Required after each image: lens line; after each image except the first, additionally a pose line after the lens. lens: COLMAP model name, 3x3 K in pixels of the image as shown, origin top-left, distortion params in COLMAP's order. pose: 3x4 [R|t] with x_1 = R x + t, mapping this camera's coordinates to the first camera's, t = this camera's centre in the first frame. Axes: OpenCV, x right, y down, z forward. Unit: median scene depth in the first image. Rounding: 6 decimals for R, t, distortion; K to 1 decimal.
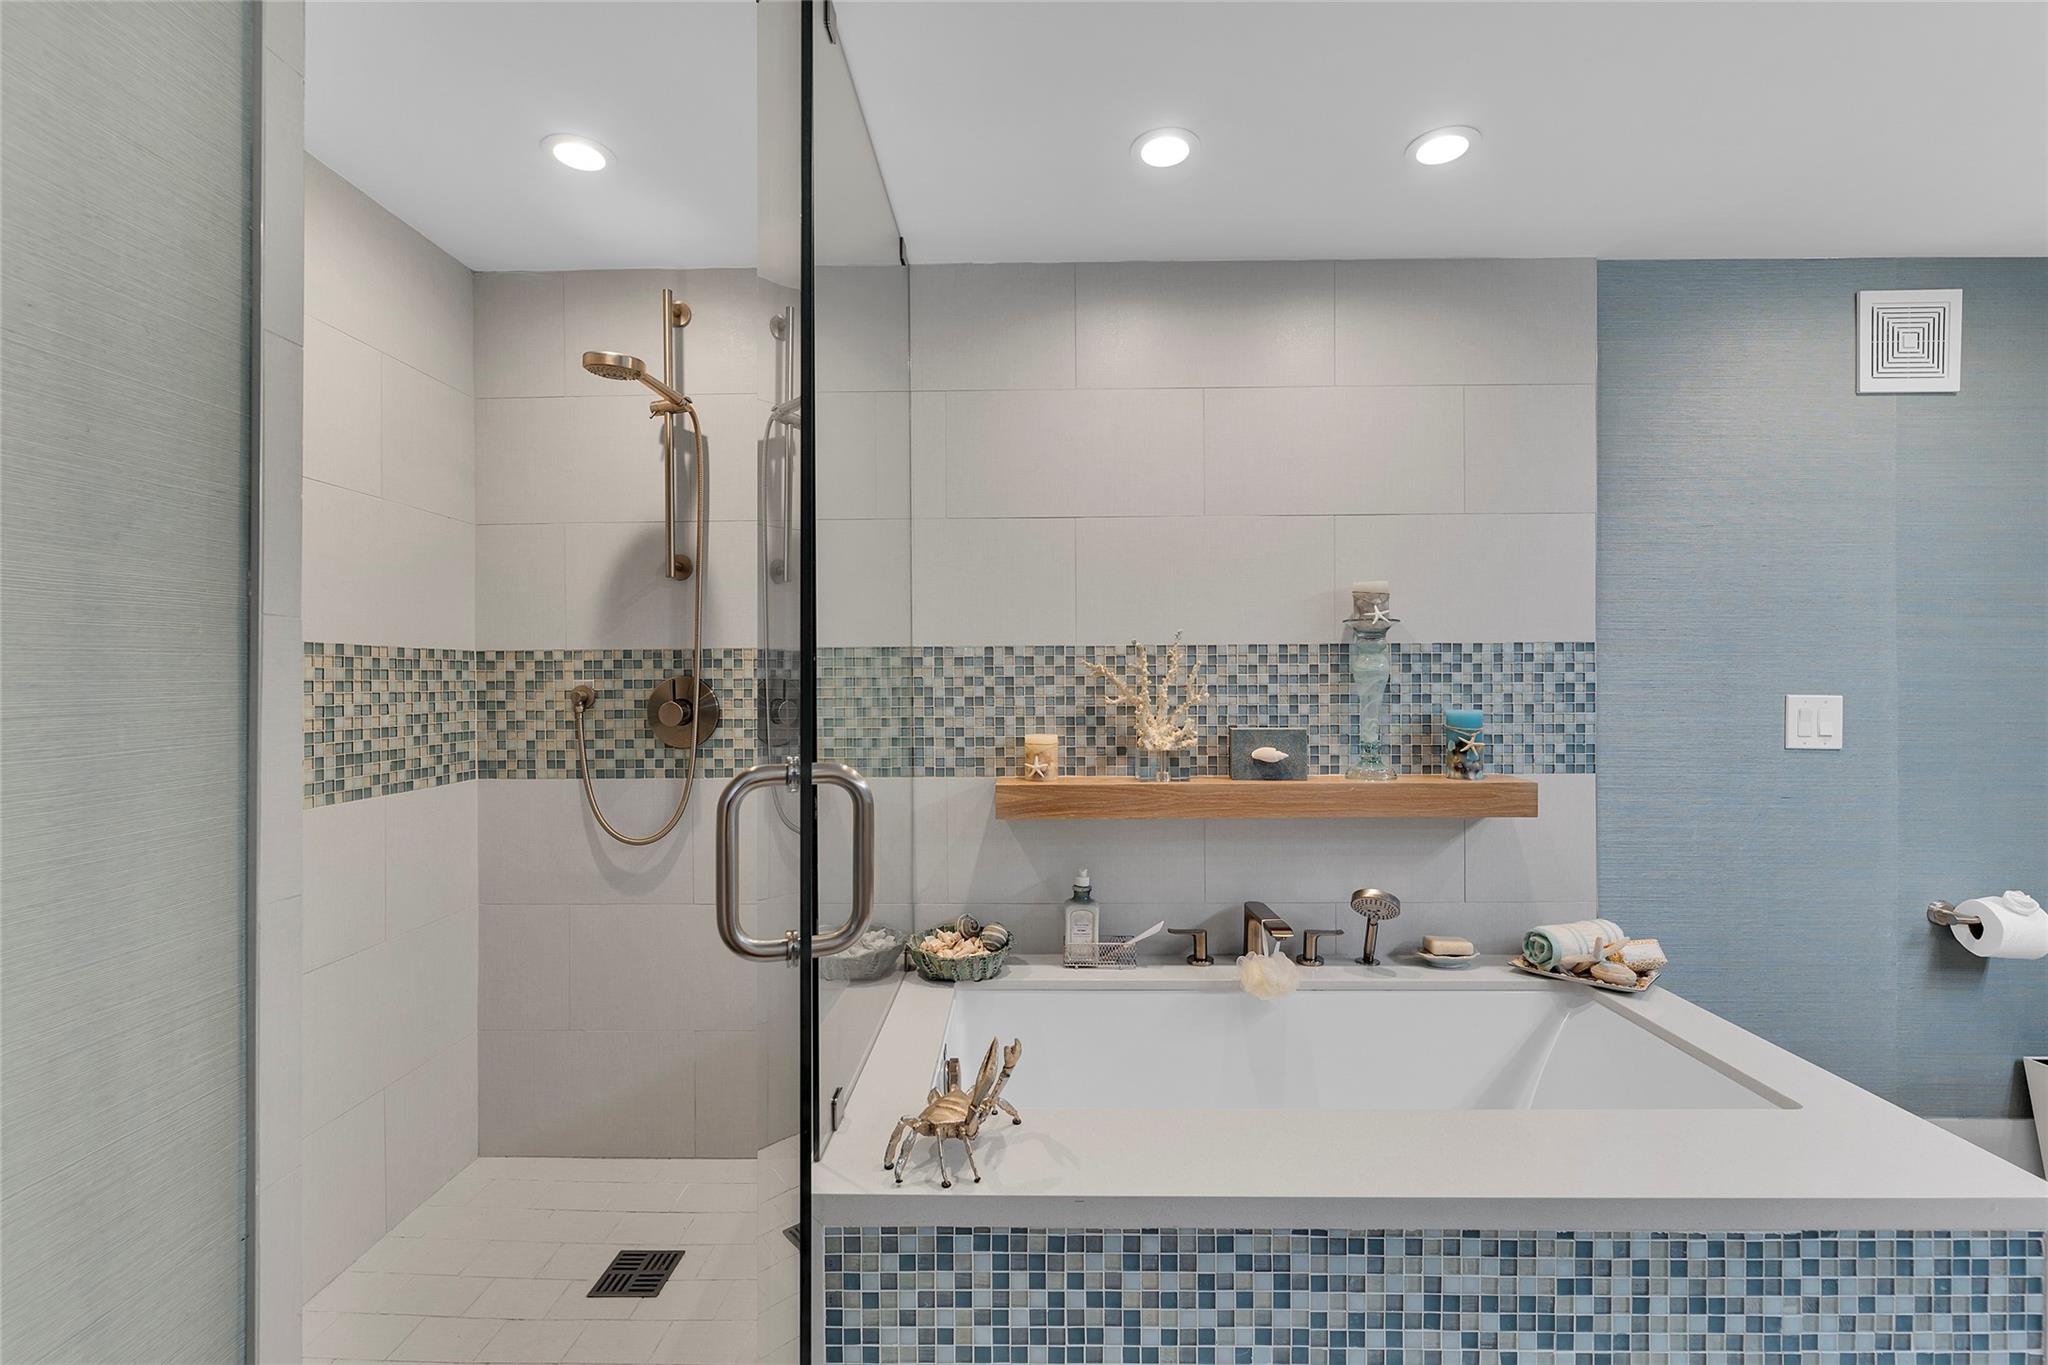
lens RADIAL K [[918.9, 0, 1021.8], [0, 918.9, 681.6], [0, 0, 1]] dist [0.001881, 0.000322]
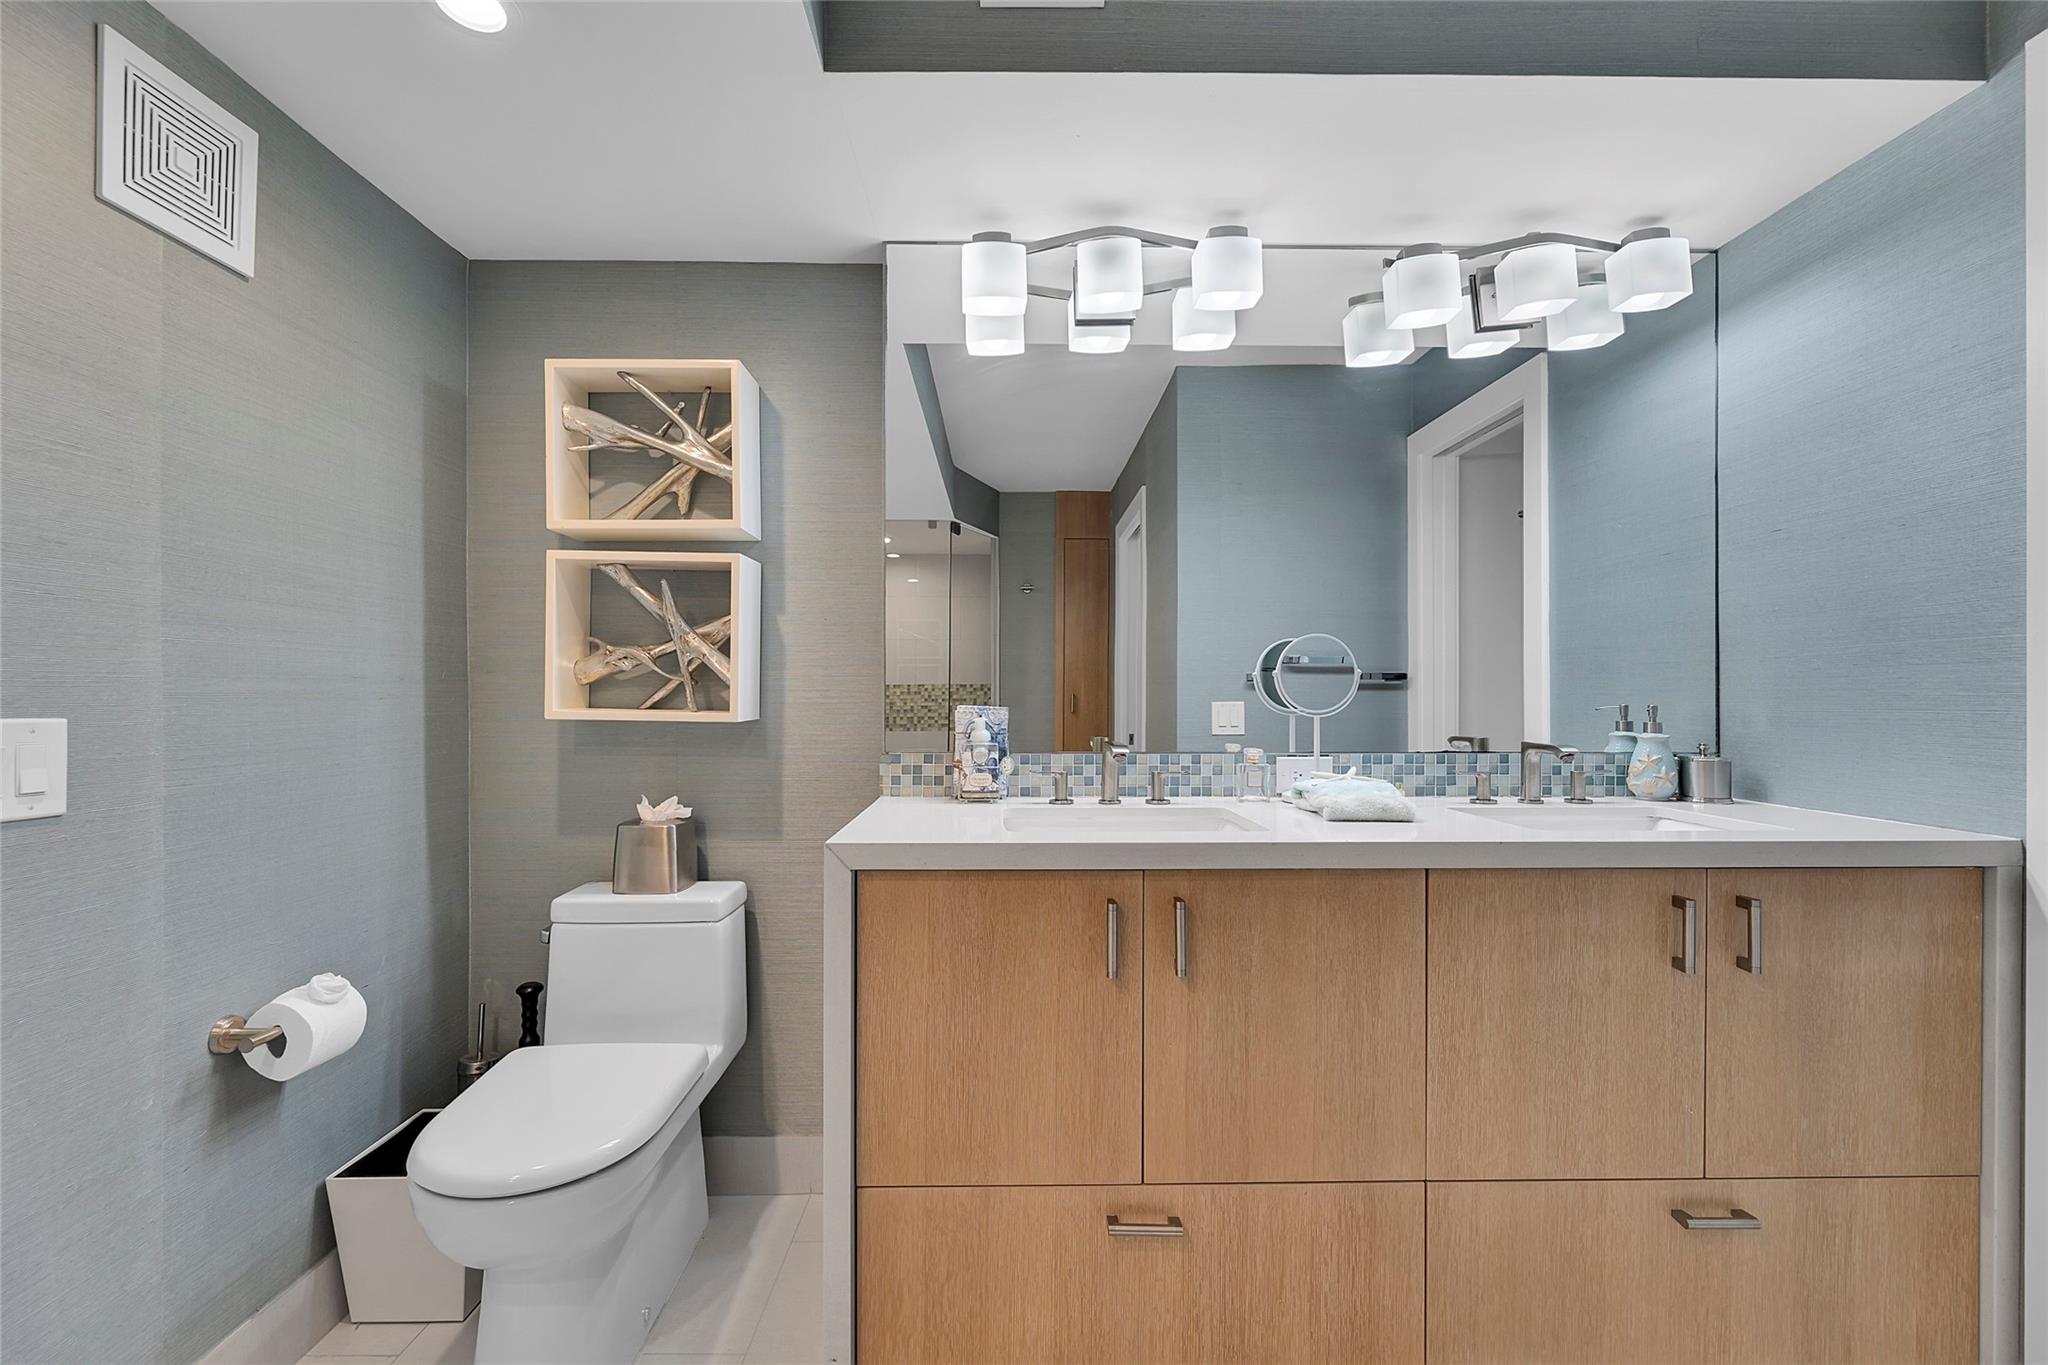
lens RADIAL K [[841.9, 0, 1016.1], [0, 841.9, 690.4], [0, 0, 1]] dist [-0.004876, -0.000630]
pose [[-0.015943, 0.002526, 0.999870, 0.374628], [0.000715, 0.999997, -0.002514, 0.000384], [-0.999873, 0.000675, -0.015945, 0.431509]]
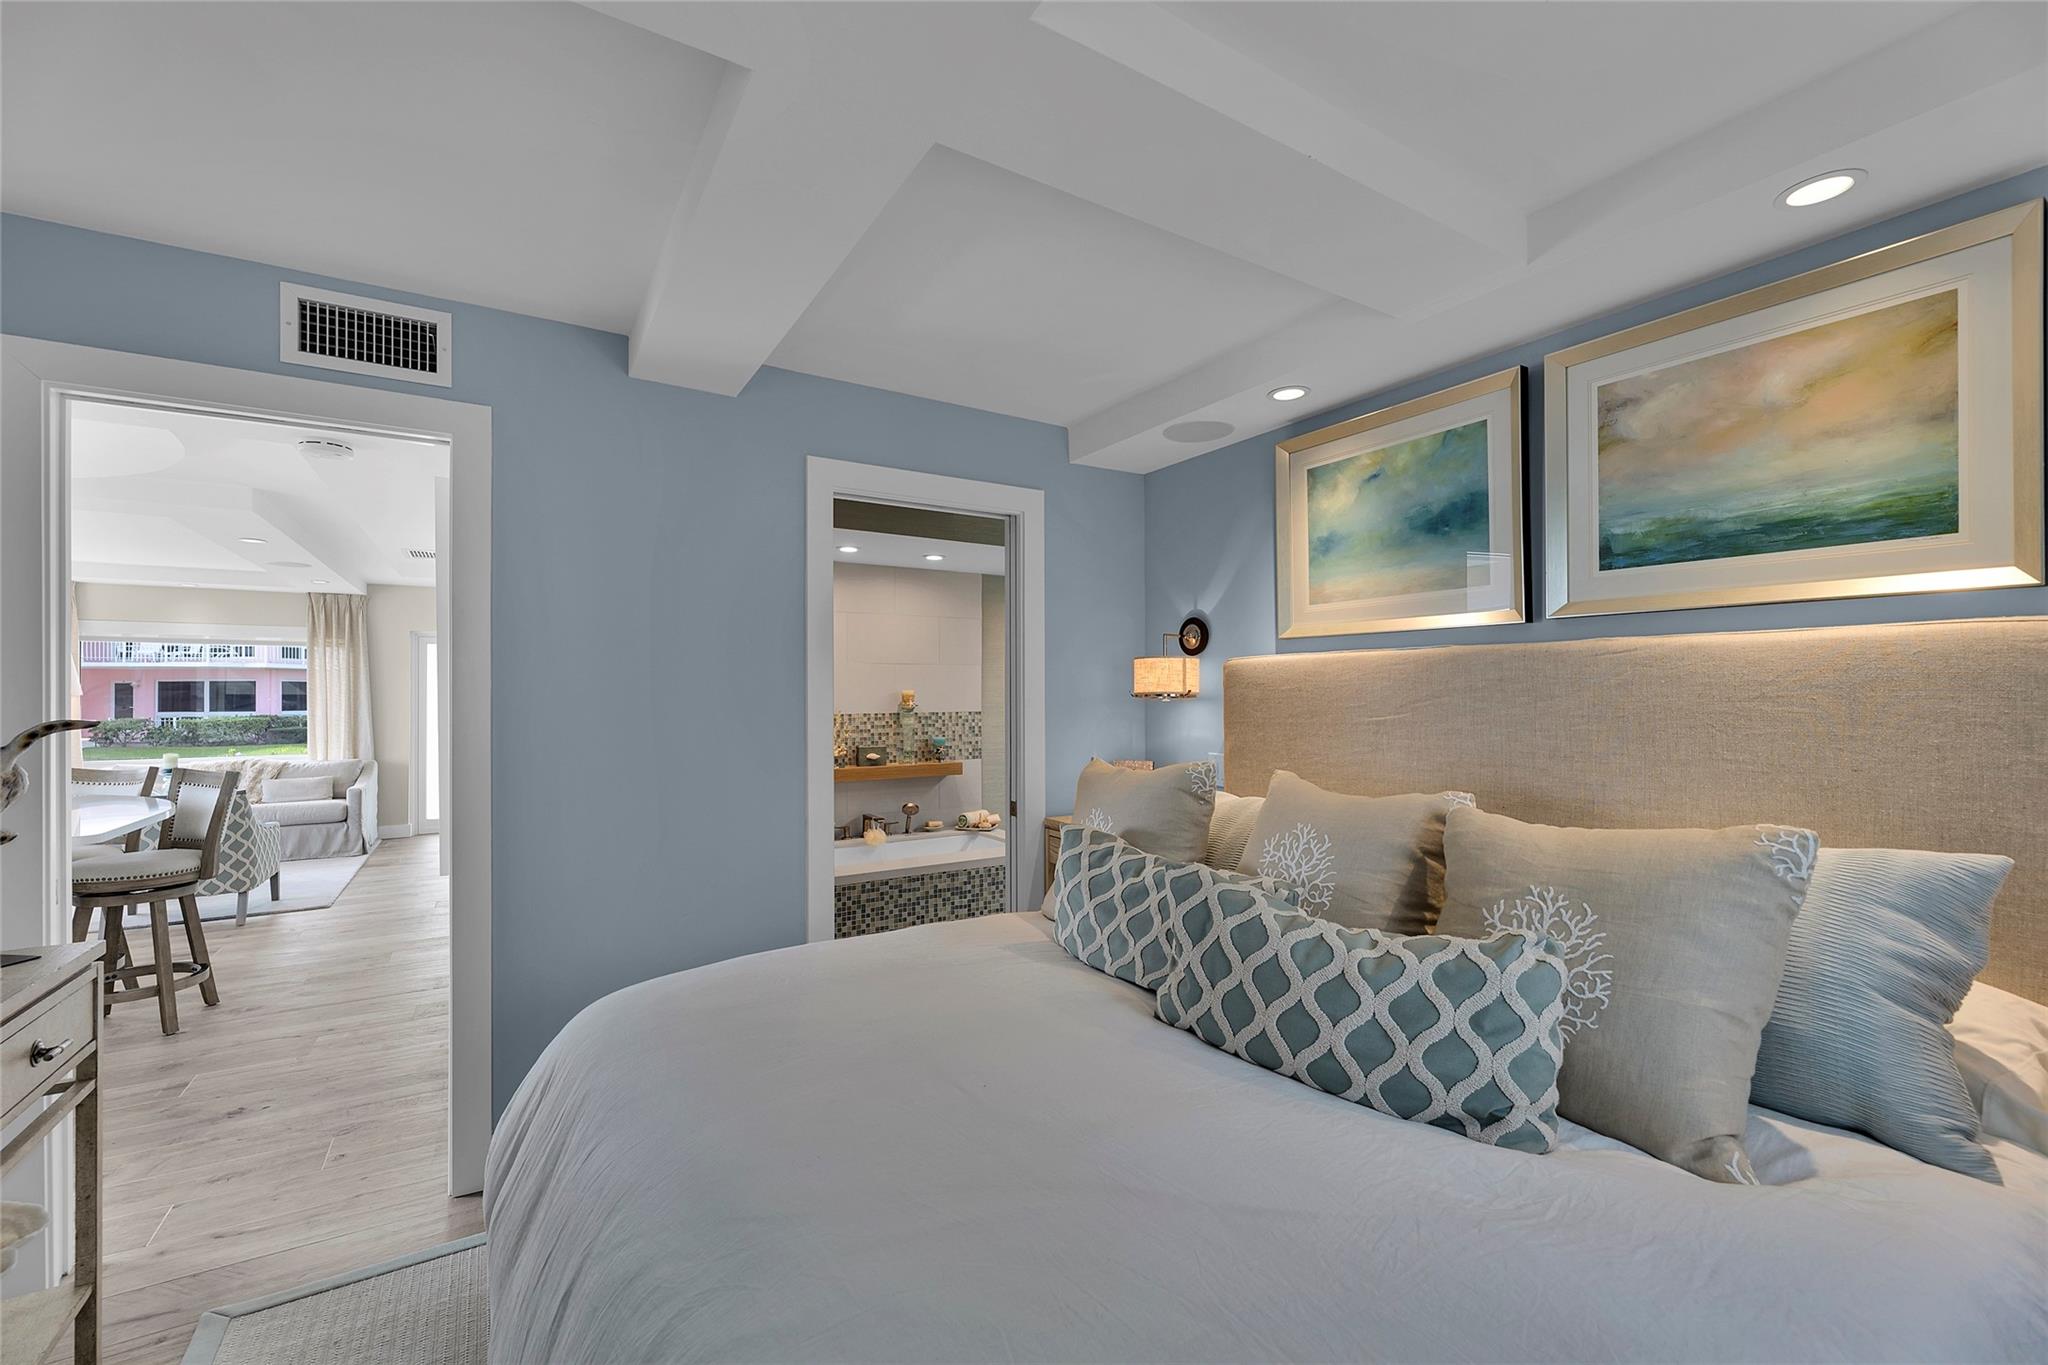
lens RADIAL K [[841.9, 0, 1021.6], [0, 841.9, 689.2], [0, 0, 1]] dist [-0.004876, -0.000630]
pose [[0.845875, 0.003878, 0.533367, -0.668004], [0.000804, 0.999963, -0.008545, -0.093408], [-0.533381, 0.007657, 0.845841, -1.288826]]
